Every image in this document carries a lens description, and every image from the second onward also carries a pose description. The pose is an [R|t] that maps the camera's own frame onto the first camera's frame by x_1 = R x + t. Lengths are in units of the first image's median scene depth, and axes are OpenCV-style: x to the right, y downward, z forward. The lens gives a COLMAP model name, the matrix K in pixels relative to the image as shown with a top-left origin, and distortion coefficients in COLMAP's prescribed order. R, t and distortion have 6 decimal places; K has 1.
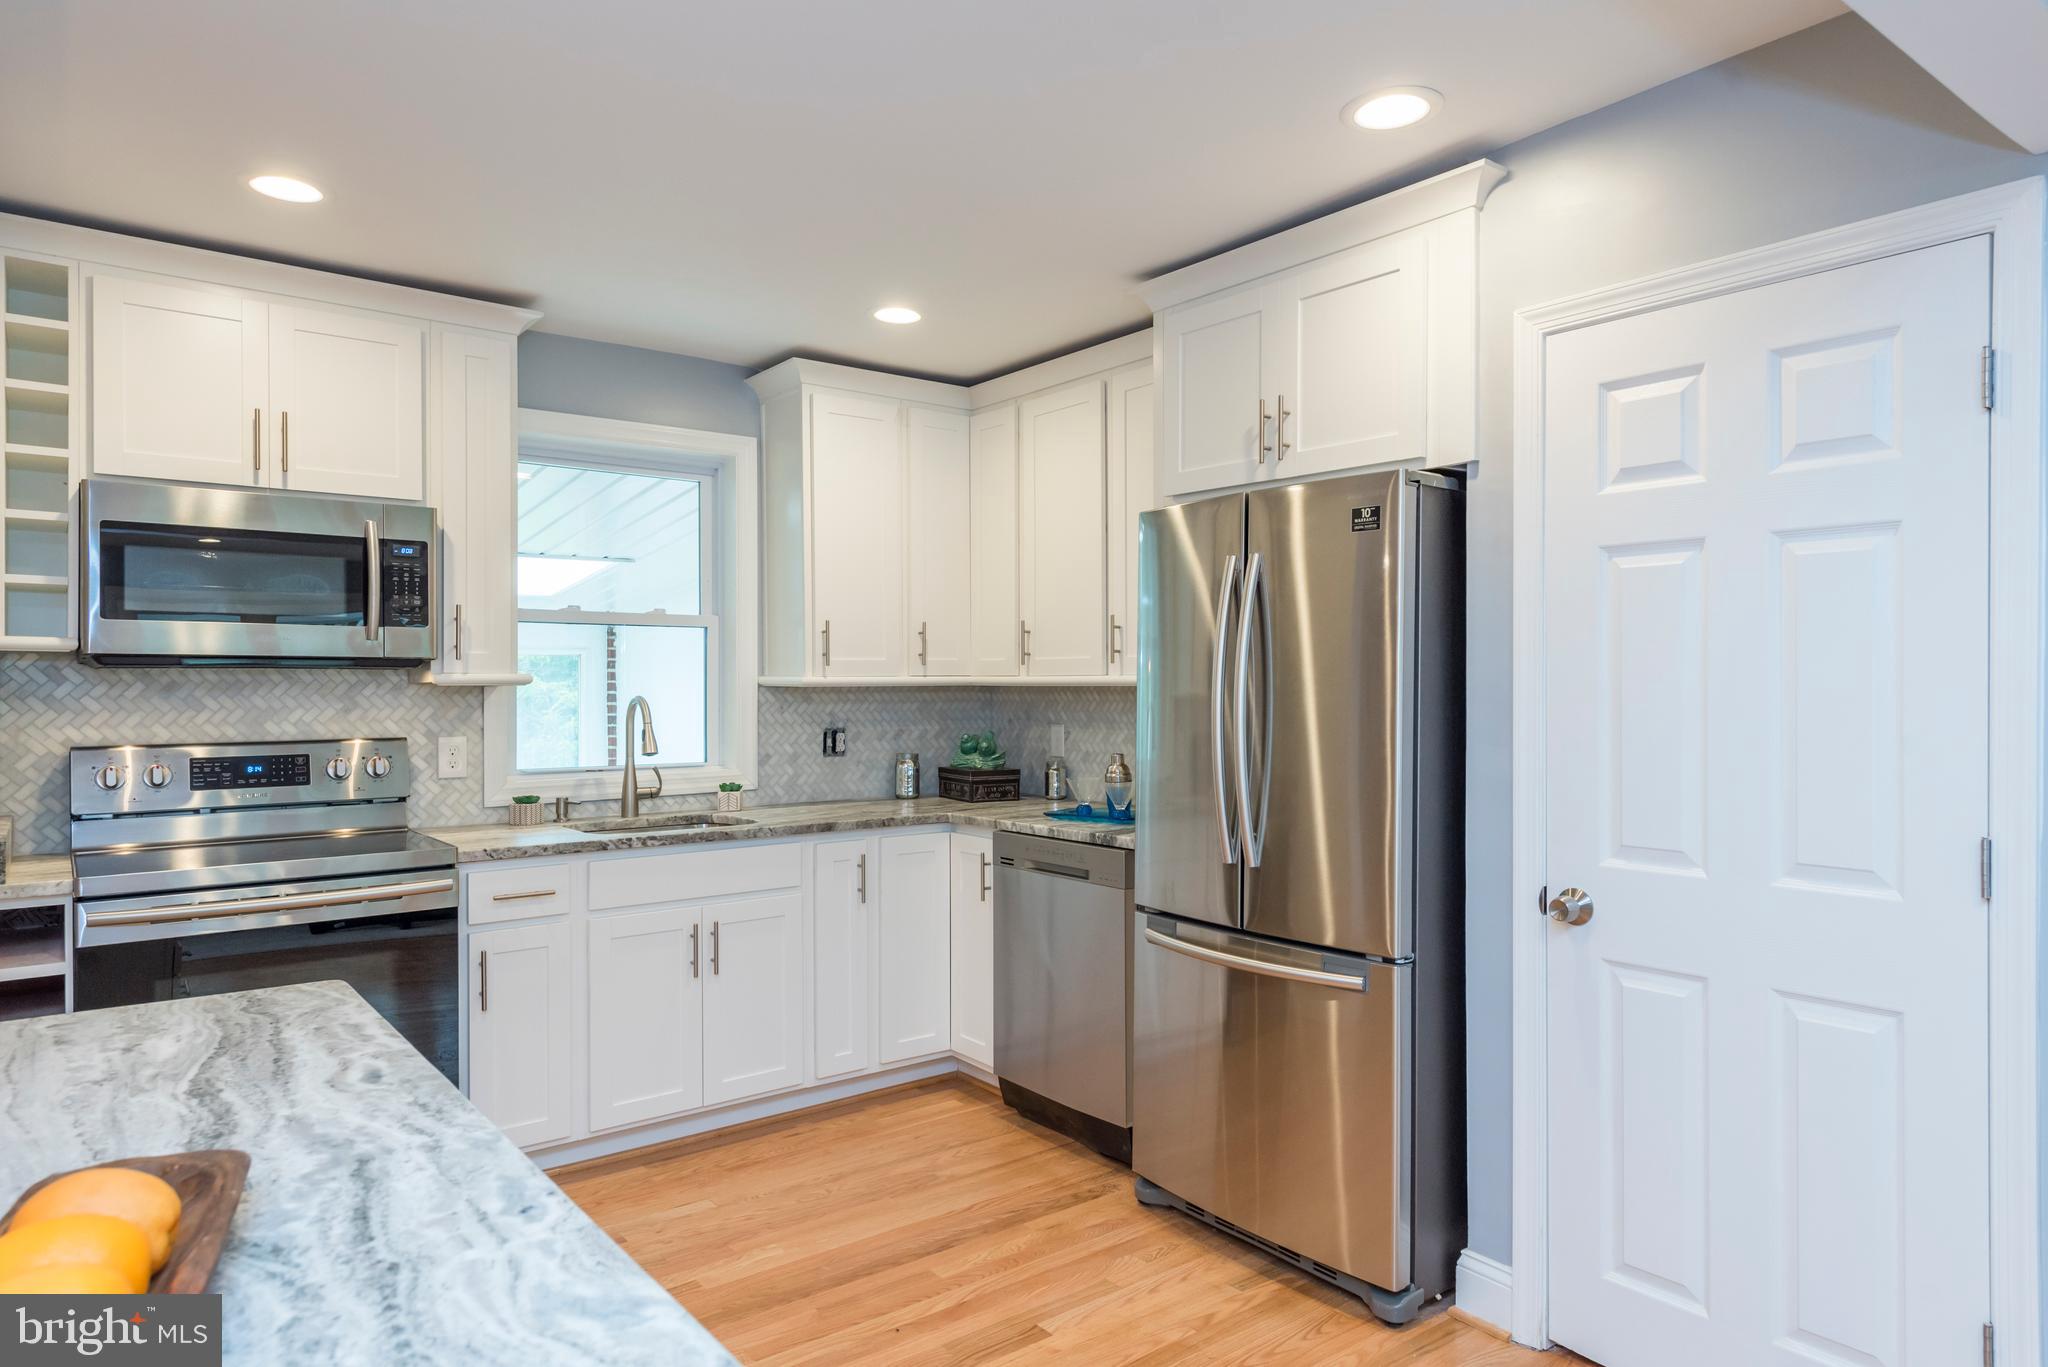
lens RADIAL K [[1243.2, 0, 1031.1], [0, 1243.2, 691.1], [0, 0, 1]] dist [0.024984, -0.000279]
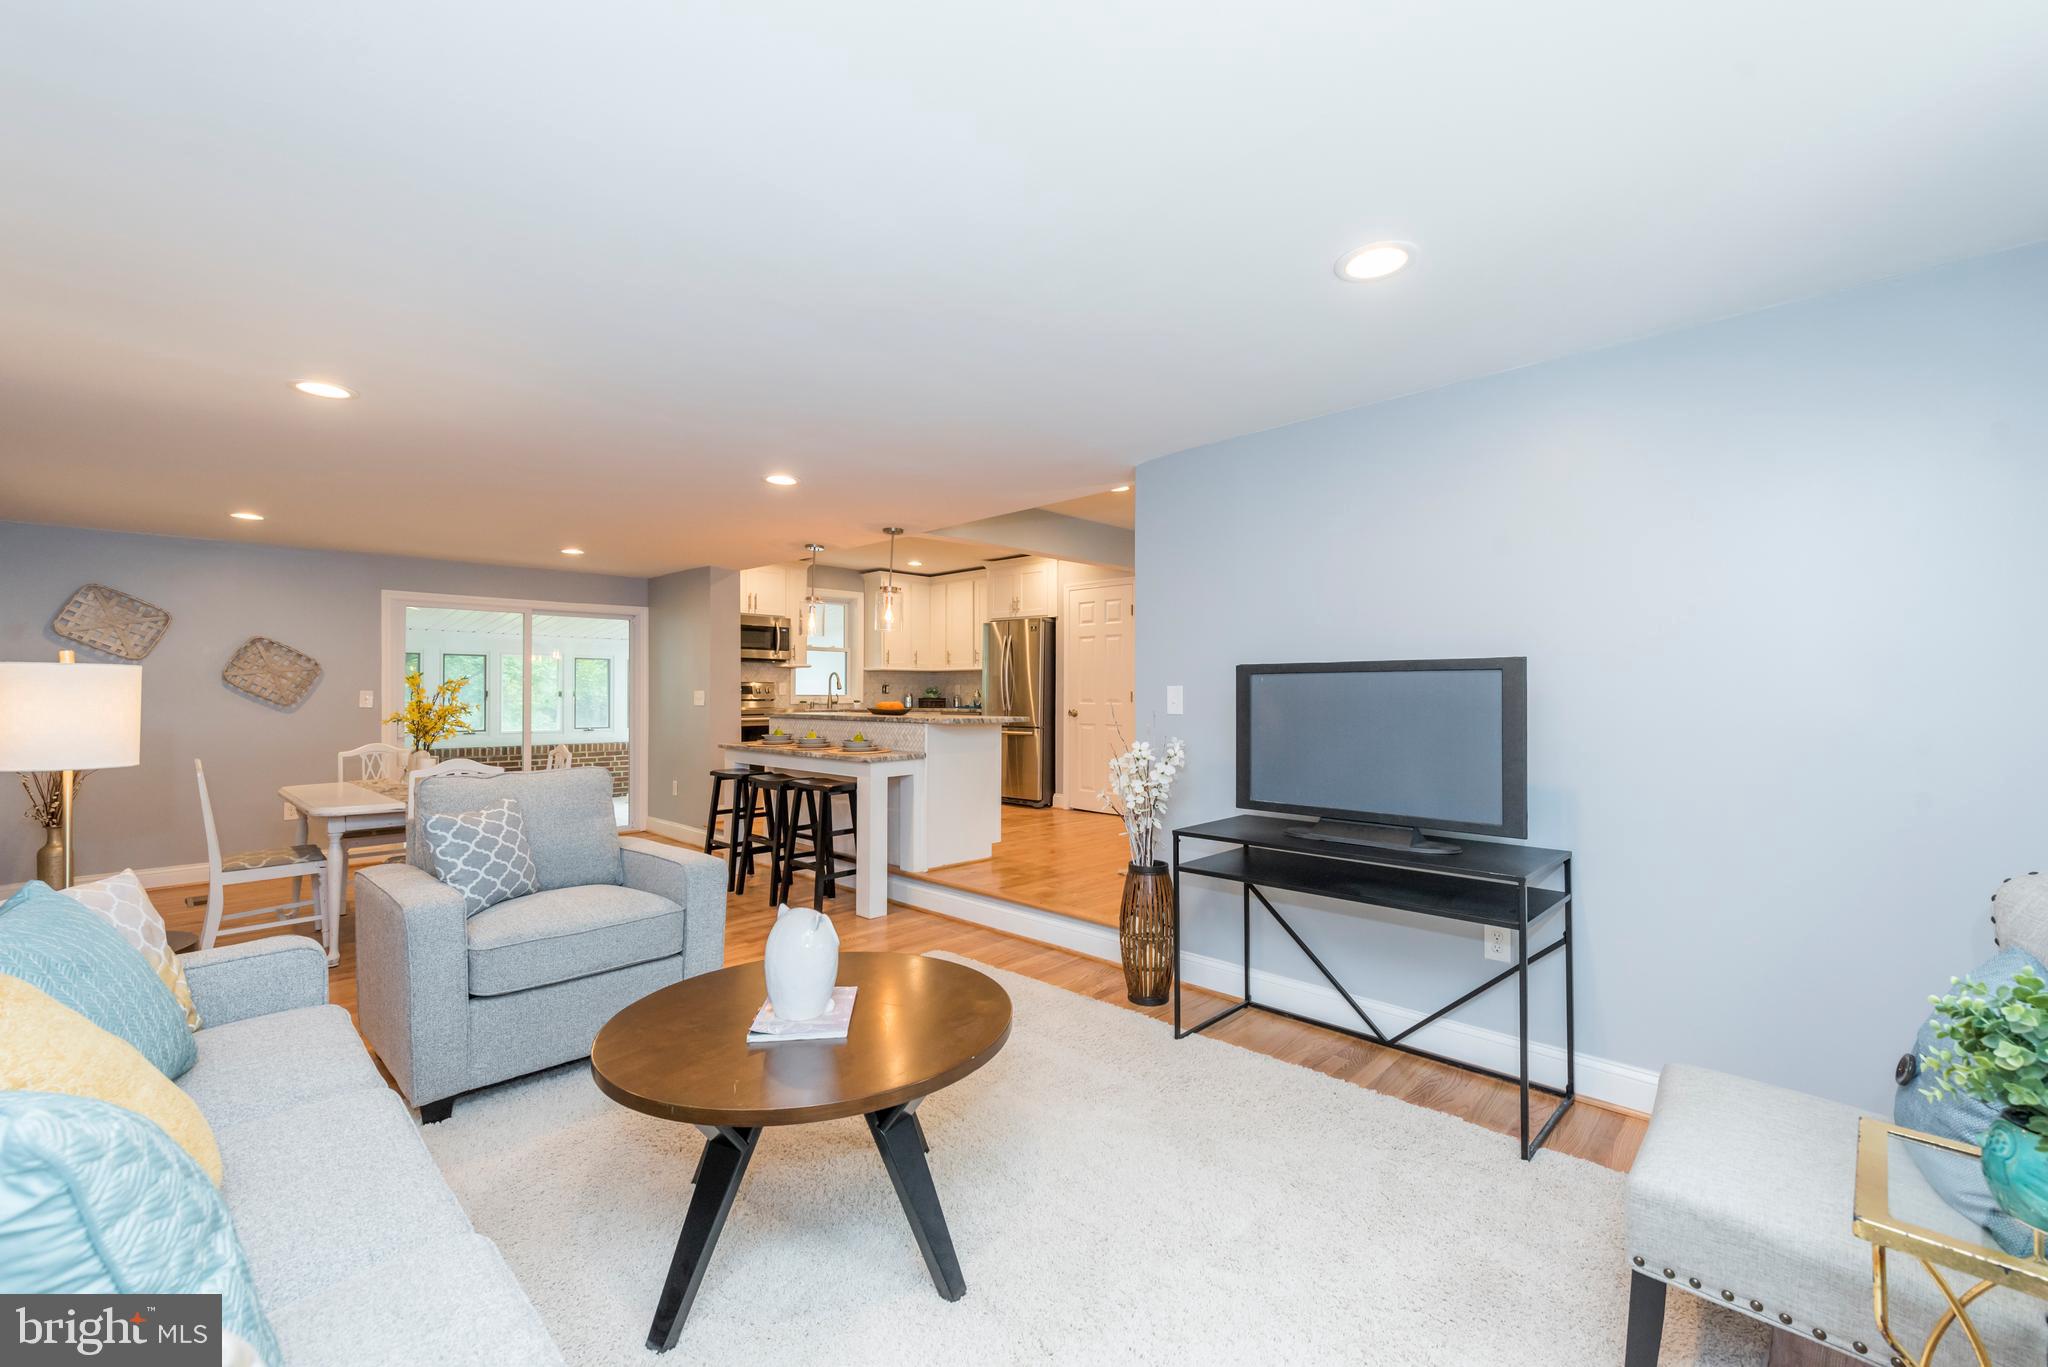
lens RADIAL K [[834.4, 0, 1037.7], [0, 834.4, 682.0], [0, 0, 1]] dist [0.002286, -0.000038]
pose [[0.989417, 0.005658, 0.144988, -0.104391], [-0.002694, 0.999783, -0.020634, 0.079775], [-0.145073, 0.020025, 0.989218, -1.379212]]
